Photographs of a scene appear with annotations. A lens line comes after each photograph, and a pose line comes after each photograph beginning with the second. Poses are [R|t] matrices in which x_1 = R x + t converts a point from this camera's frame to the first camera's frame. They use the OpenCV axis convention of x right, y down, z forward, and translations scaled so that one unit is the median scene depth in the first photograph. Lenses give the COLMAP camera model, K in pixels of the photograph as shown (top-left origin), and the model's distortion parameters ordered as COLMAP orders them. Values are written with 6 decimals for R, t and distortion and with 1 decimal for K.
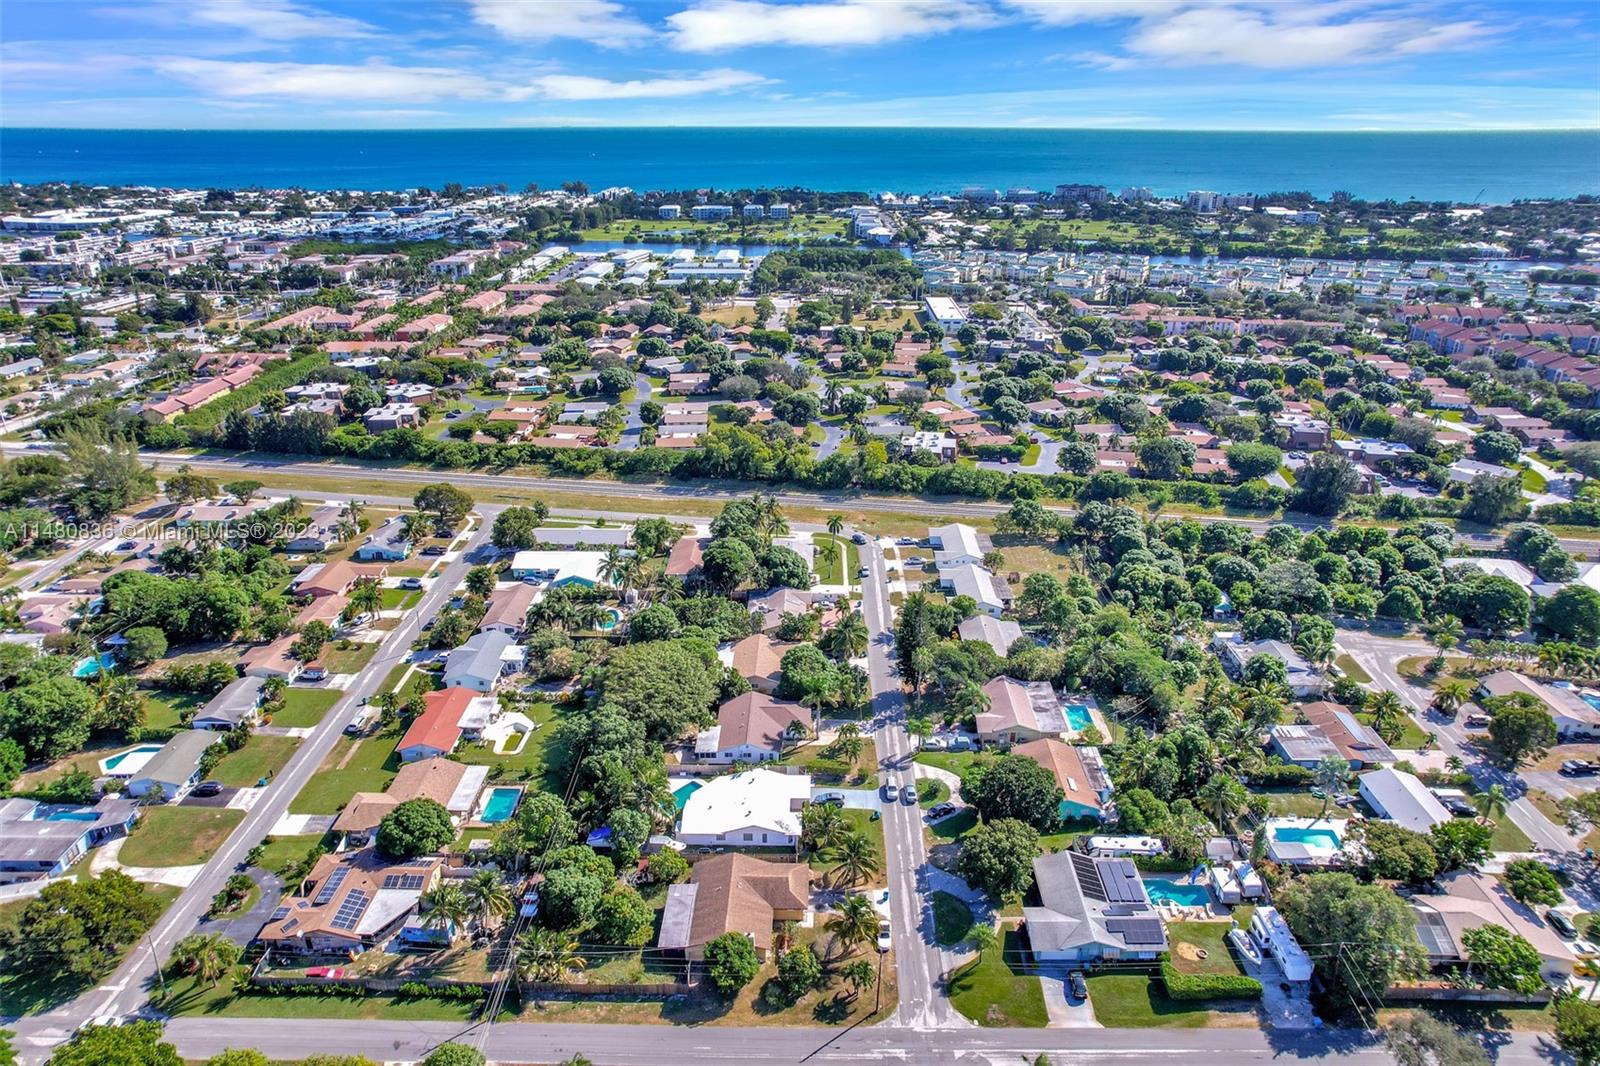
lens RADIAL K [[1020.5, 0, 807.6], [0, 1020.5, 540.3], [0, 0, 1]] dist [-0.058800, 0.058155]
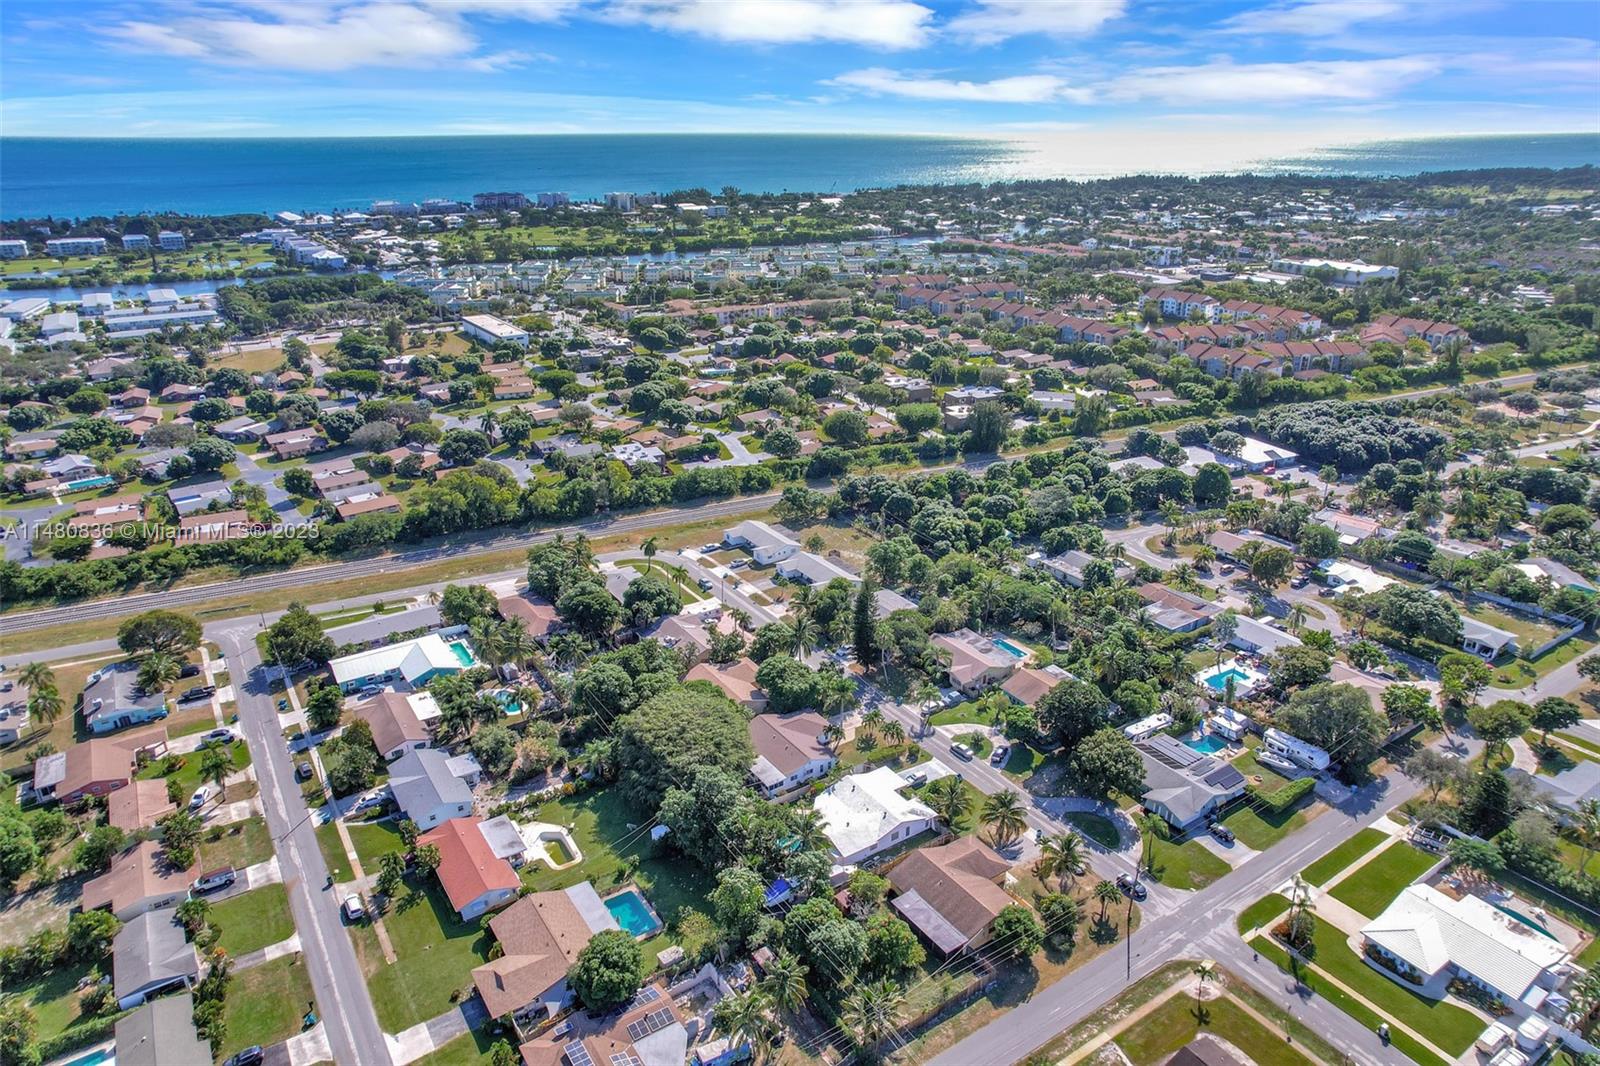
lens RADIAL K [[993.6, 0, 806.8], [0, 993.6, 585.9], [0, 0, 1]] dist [-0.054706, 0.052349]
pose [[0.824971, -0.243209, 0.510169, -0.349390], [0.221205, 0.969609, 0.104534, -0.045894], [-0.520088, 0.026614, 0.853698, 0.113261]]
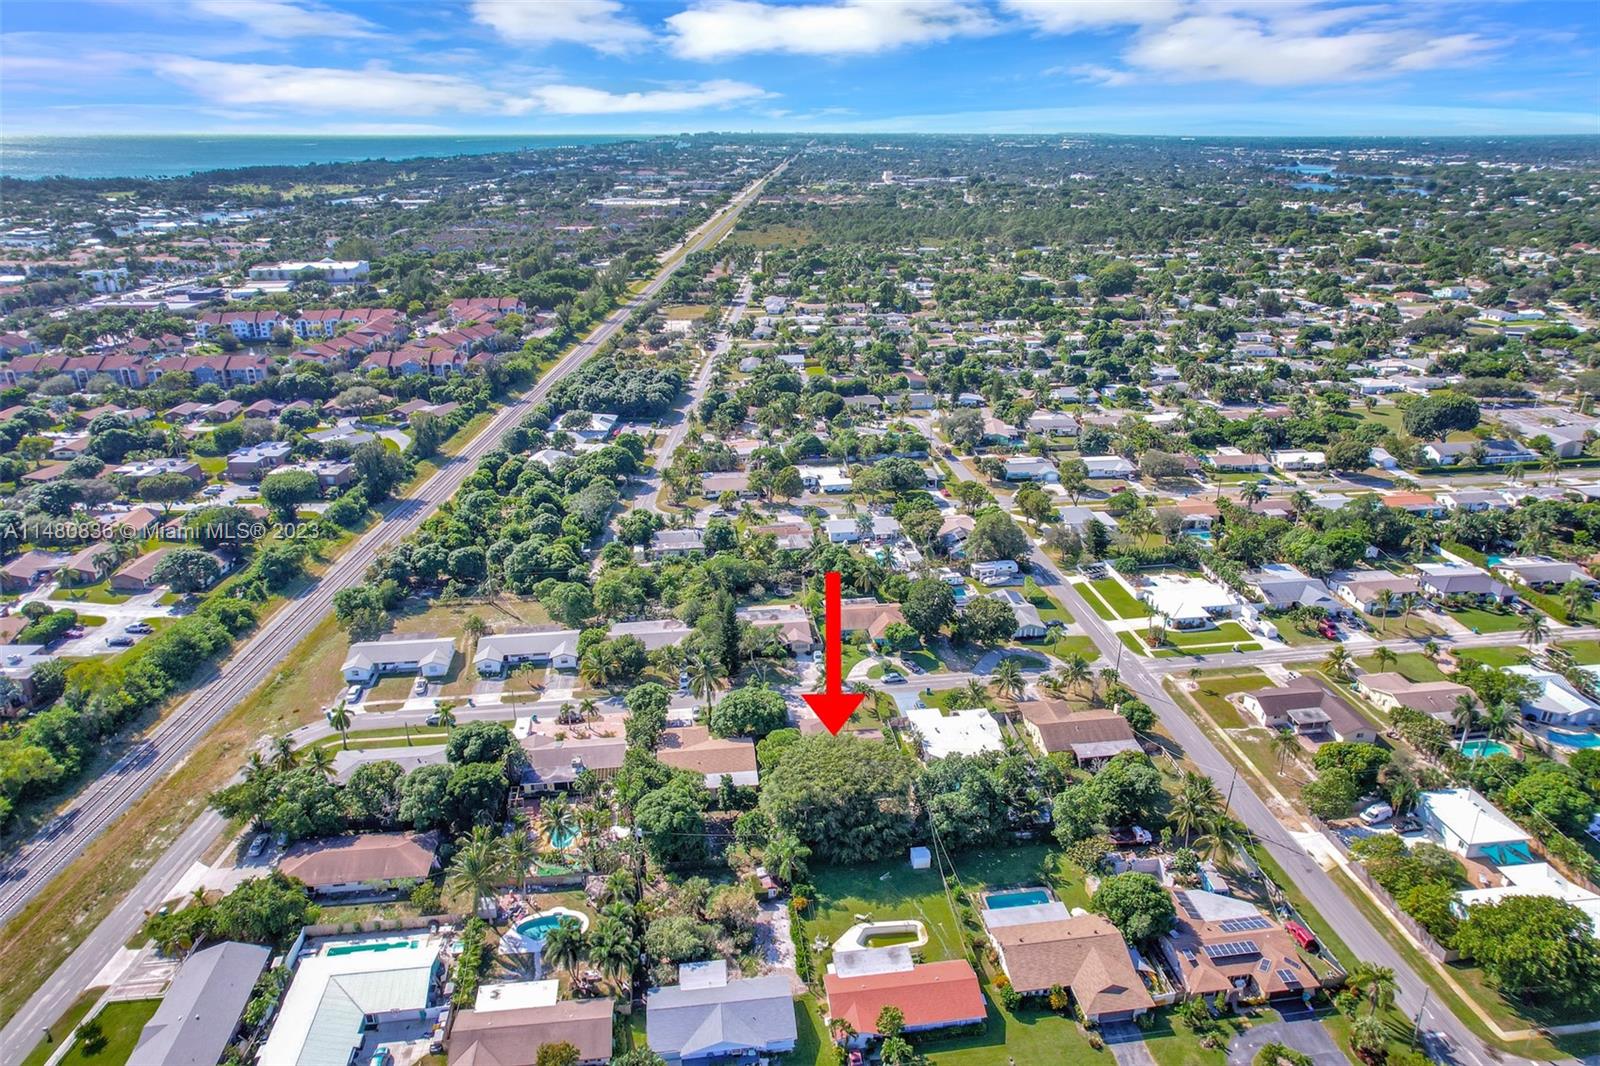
lens RADIAL K [[1020.5, 0, 807.6], [0, 1020.5, 540.3], [0, 0, 1]] dist [-0.058800, 0.058155]
pose [[-0.144430, -0.373233, 0.916426, -0.625868], [0.377807, 0.835173, 0.399684, -0.279547], [-0.914550, 0.403959, 0.020386, 0.652835]]
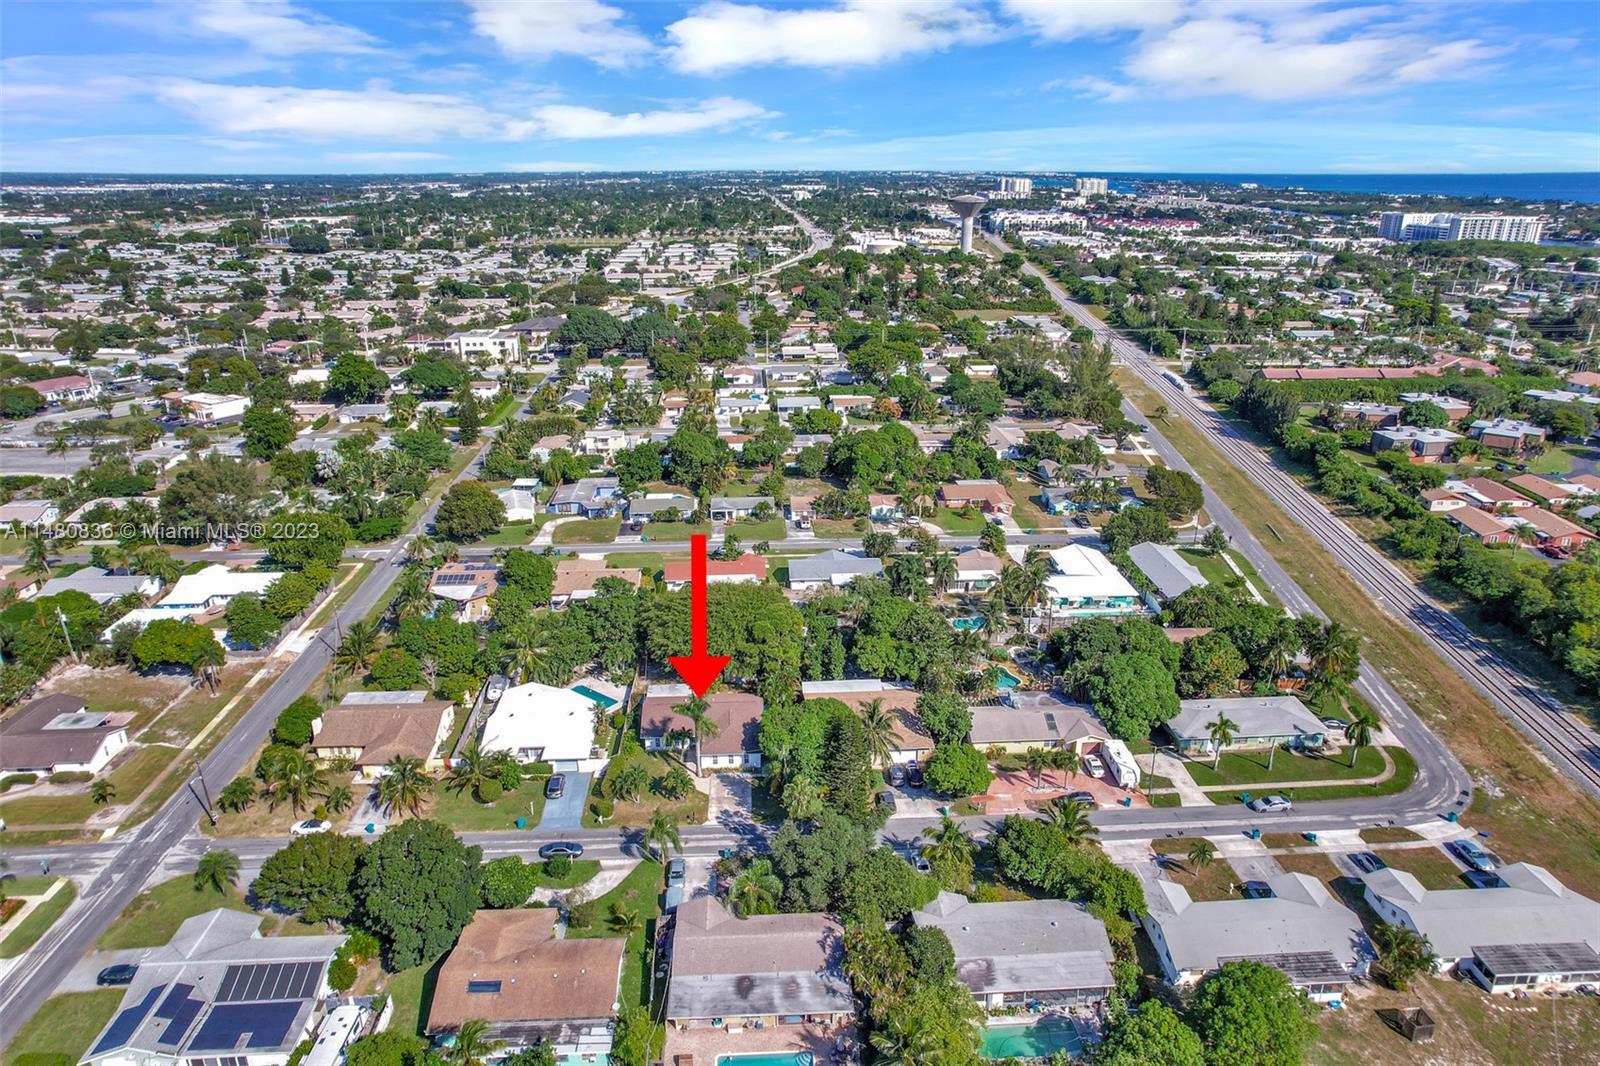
lens RADIAL K [[1020.5, 0, 807.6], [0, 1020.5, 540.3], [0, 0, 1]] dist [-0.058800, 0.058155]
pose [[0.073590, 0.345293, -0.935605, 0.468640], [-0.379529, 0.877255, 0.293907, -0.149306], [0.922248, 0.333461, 0.195606, 0.614675]]
